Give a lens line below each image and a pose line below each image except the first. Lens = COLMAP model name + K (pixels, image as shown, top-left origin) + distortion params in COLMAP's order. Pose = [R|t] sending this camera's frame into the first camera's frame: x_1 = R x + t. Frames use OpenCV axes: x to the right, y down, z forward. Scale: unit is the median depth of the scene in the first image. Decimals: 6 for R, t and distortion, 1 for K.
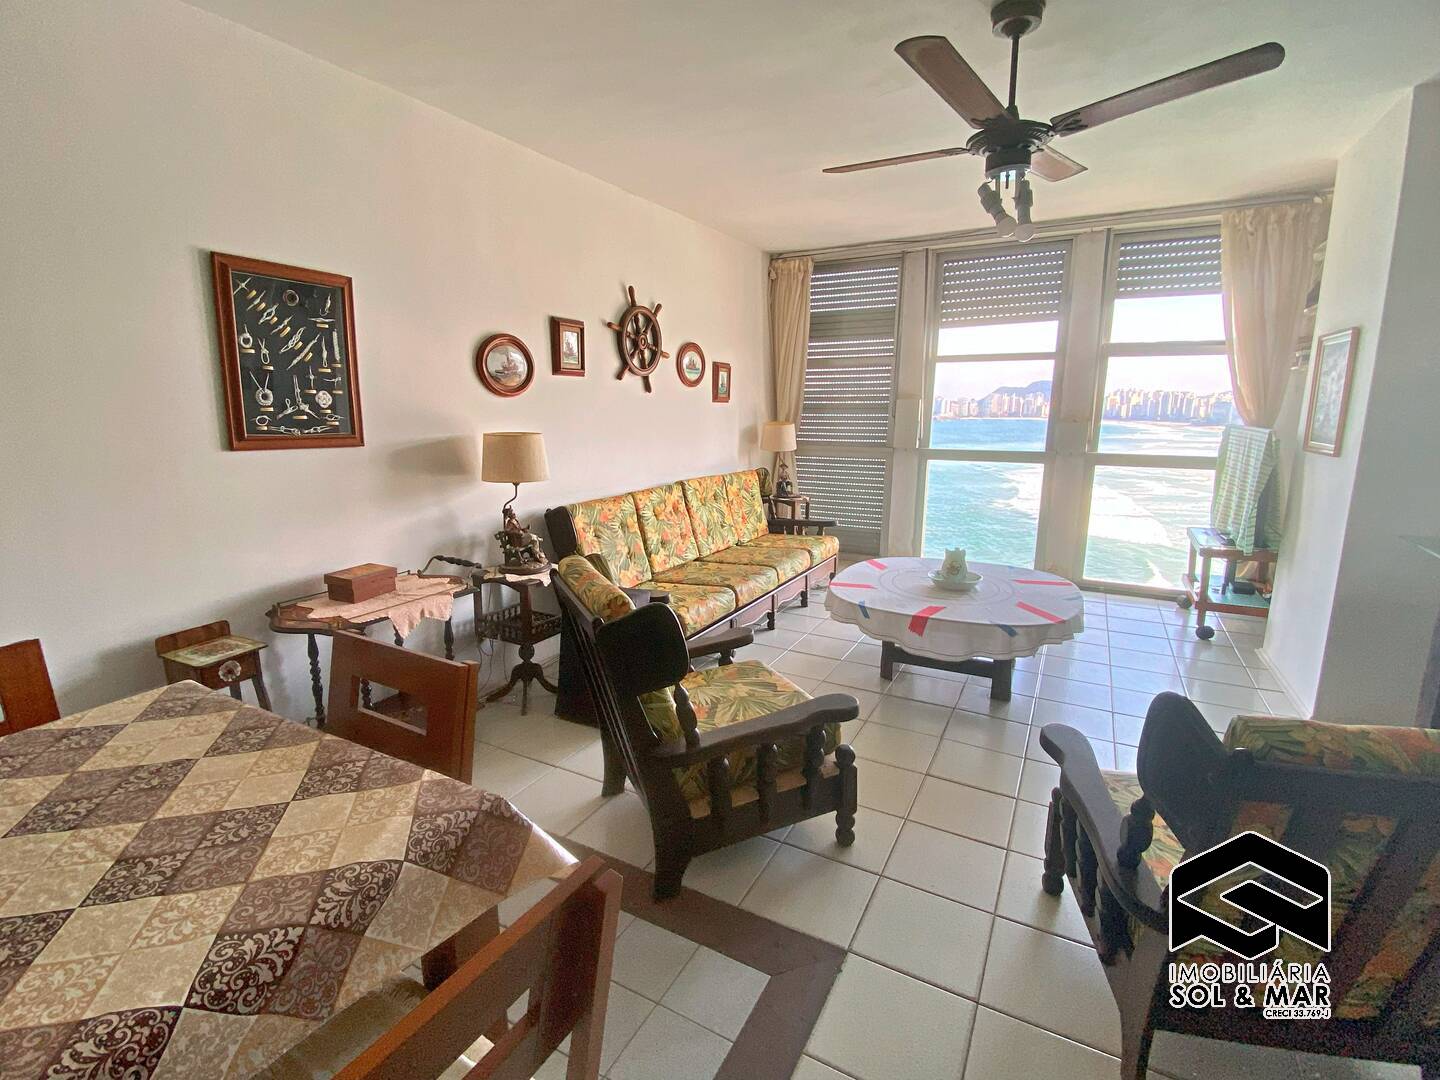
lens RADIAL K [[679.4, 0, 720.0], [0, 679.4, 540.0], [0, 0, 1]] dist [0.045583, -0.031911]
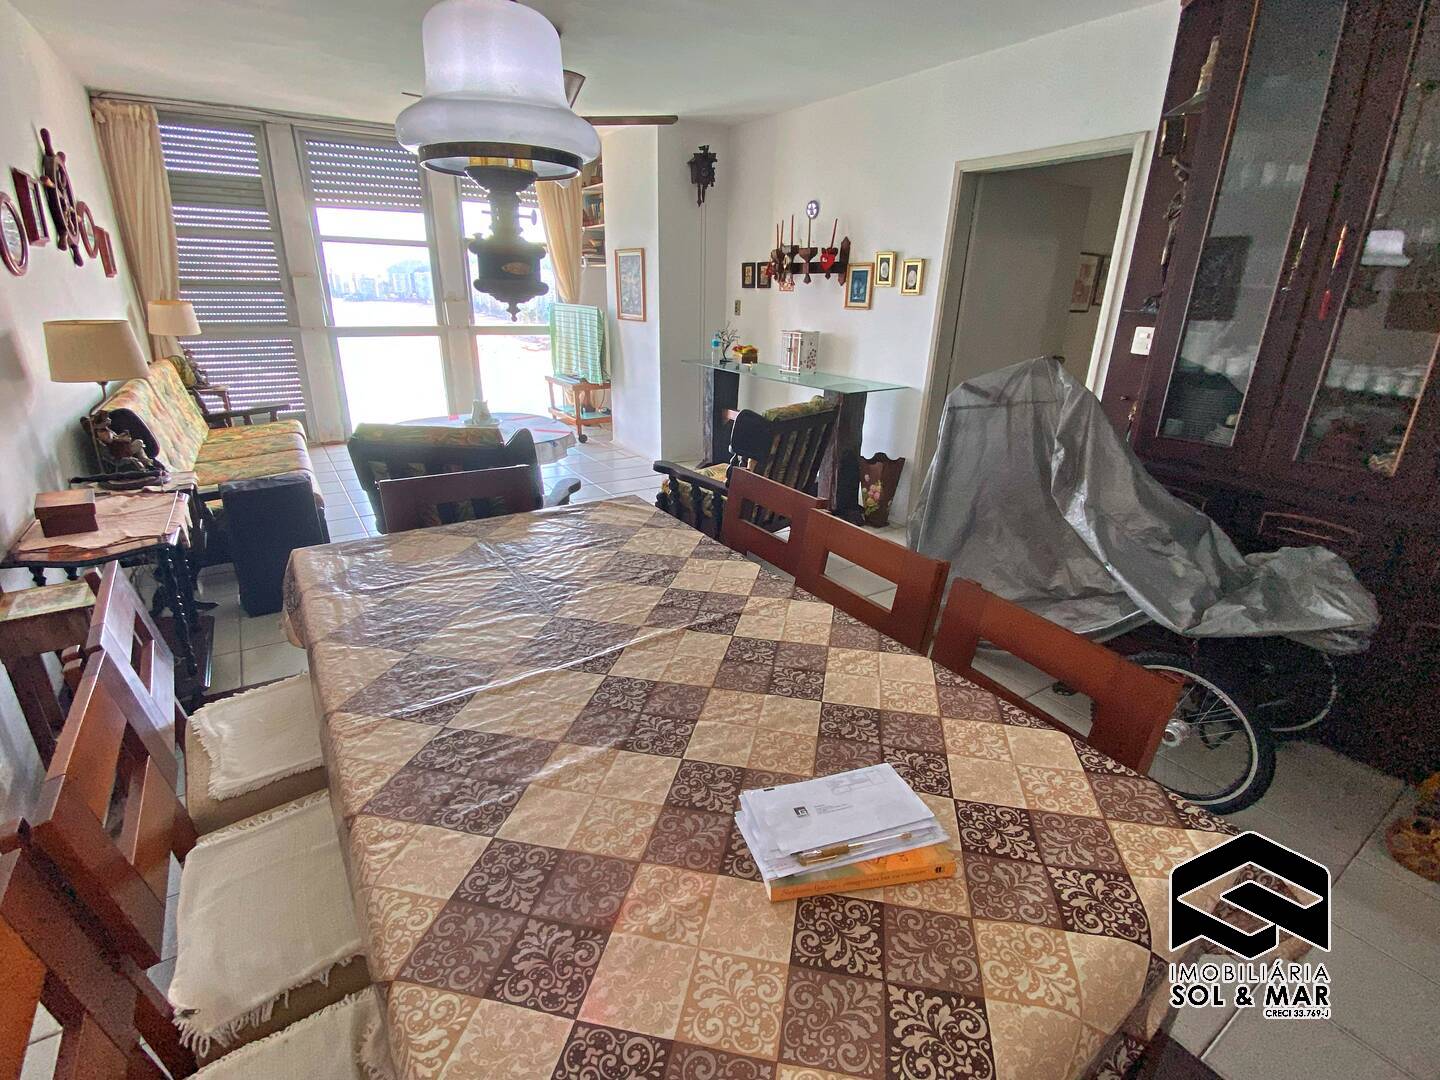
lens RADIAL K [[679.4, 0, 720.0], [0, 679.4, 540.0], [0, 0, 1]] dist [0.045583, -0.031911]
pose [[0.471302, -0.297950, 0.830121, -0.459964], [0.154897, 0.954543, 0.254665, 0.003521], [-0.868263, 0.008559, 0.496030, -0.060129]]
